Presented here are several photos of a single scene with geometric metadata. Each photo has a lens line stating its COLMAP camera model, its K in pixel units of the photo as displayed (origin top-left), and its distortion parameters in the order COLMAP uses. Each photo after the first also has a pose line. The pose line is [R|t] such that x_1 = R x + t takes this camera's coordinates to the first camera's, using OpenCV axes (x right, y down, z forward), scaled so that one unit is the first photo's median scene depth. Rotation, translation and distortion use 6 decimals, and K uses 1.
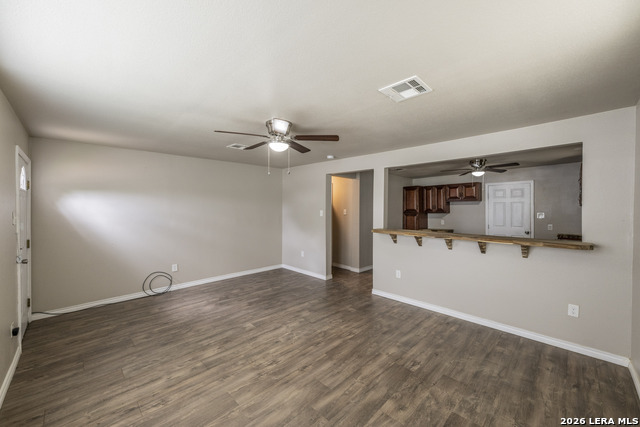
lens RADIAL K [[254.2, 0, 320.7], [0, 254.2, 211.1], [0, 0, 1]] dist [-0.000760, -0.000016]
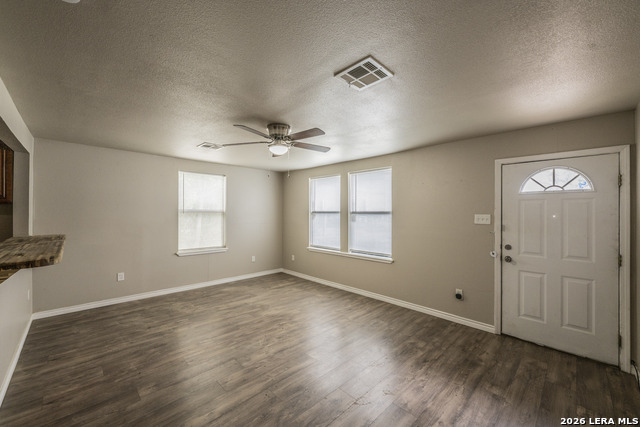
lens RADIAL K [[254.2, 0, 320.7], [0, 254.2, 211.1], [0, 0, 1]] dist [-0.000760, -0.000016]
pose [[-0.999960, -0.008793, -0.001838, -0.329763], [-0.008805, 0.999937, 0.006899, -0.014234], [0.001777, 0.006914, -0.999975, 2.010344]]
